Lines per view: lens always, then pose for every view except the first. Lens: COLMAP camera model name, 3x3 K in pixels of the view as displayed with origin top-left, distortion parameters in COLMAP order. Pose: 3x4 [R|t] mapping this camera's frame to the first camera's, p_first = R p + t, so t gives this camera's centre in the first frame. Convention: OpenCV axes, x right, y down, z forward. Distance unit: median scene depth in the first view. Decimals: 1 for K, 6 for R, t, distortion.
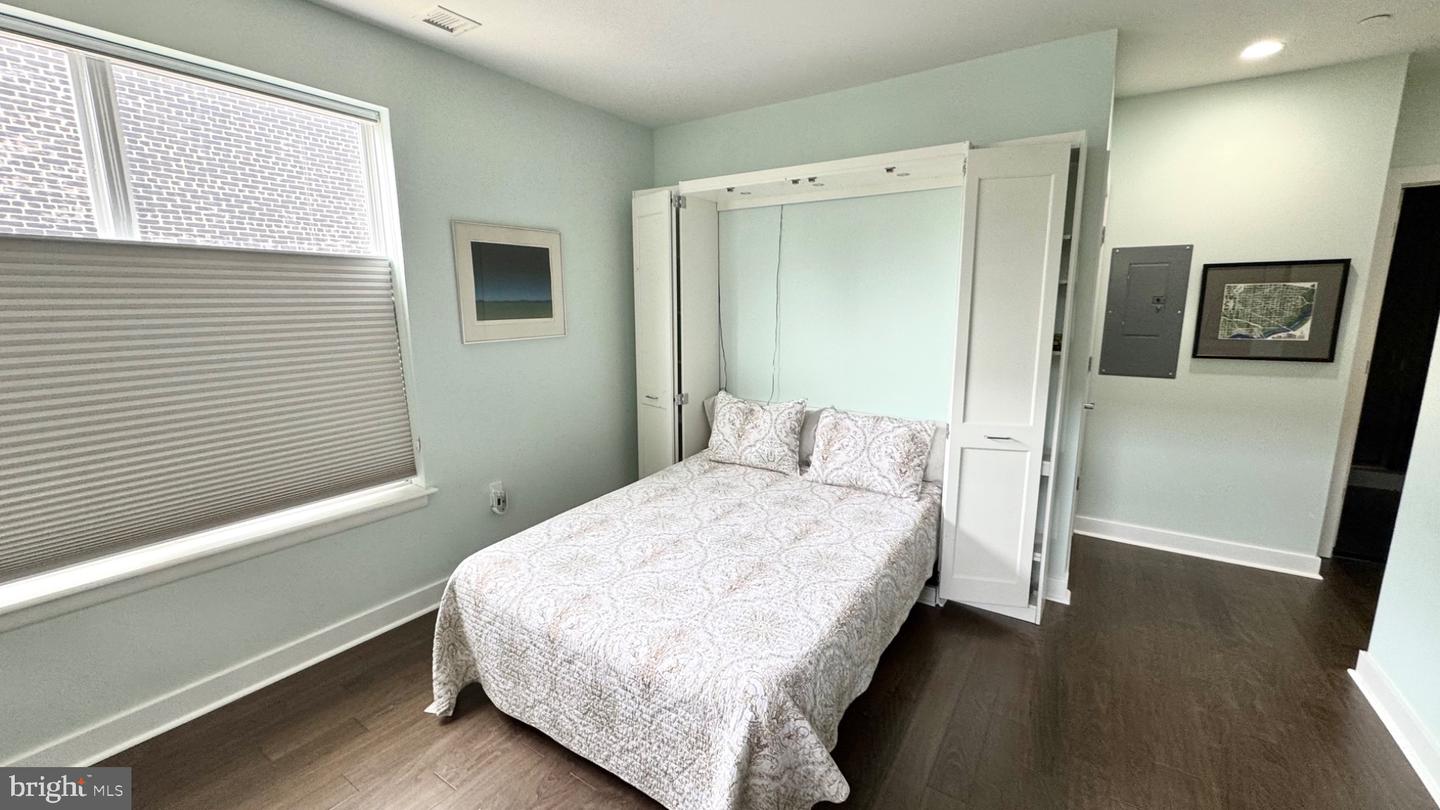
lens RADIAL K [[573.7, 0, 718.4], [0, 573.7, 402.1], [0, 0, 1]] dist [-0.002047, 0.000199]
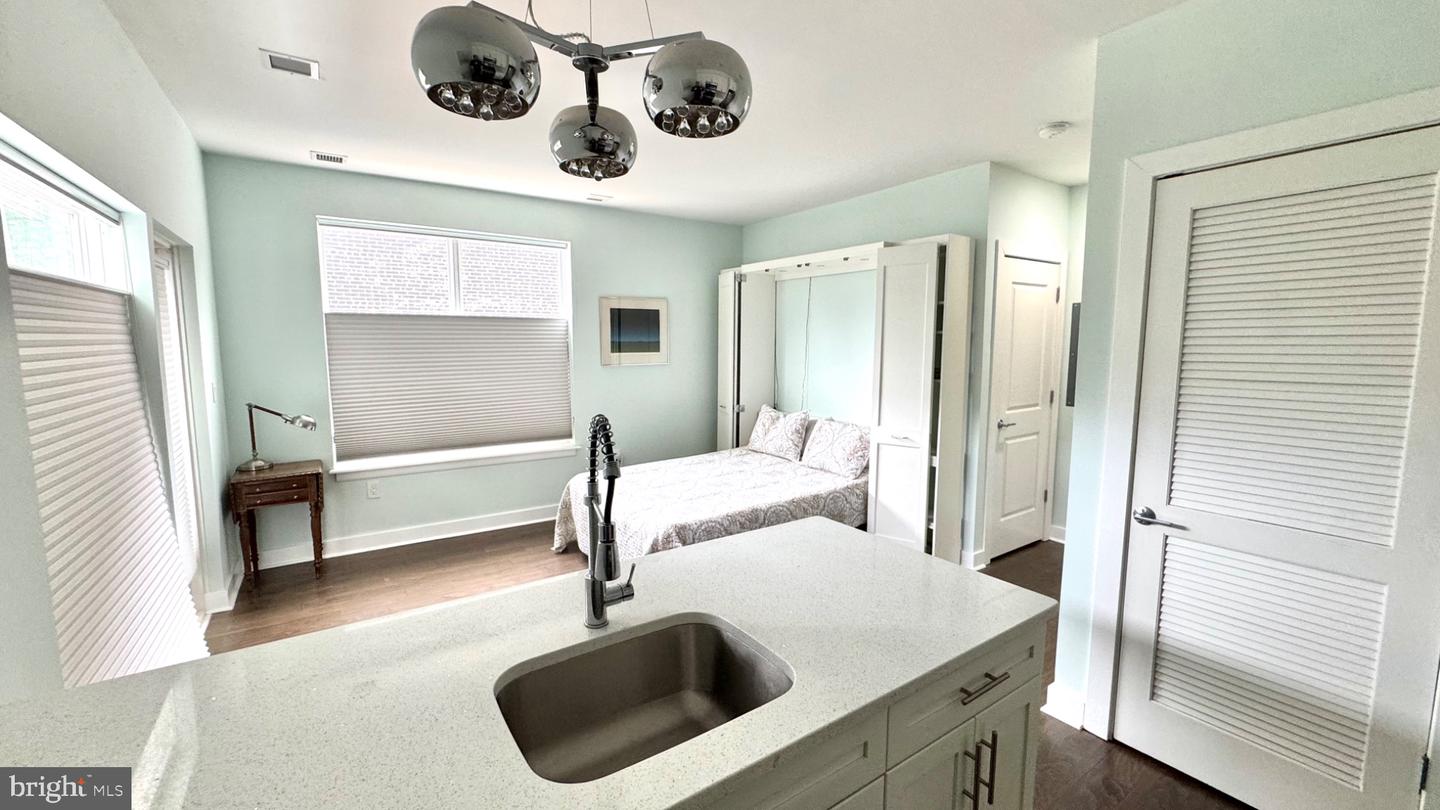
lens RADIAL K [[573.7, 0, 718.4], [0, 573.7, 402.1], [0, 0, 1]] dist [-0.002047, 0.000199]
pose [[0.927054, 0.047499, -0.371907, 0.485385], [-0.072521, 0.995927, -0.053576, 0.068549], [0.367847, 0.076639, 0.926723, -0.432664]]
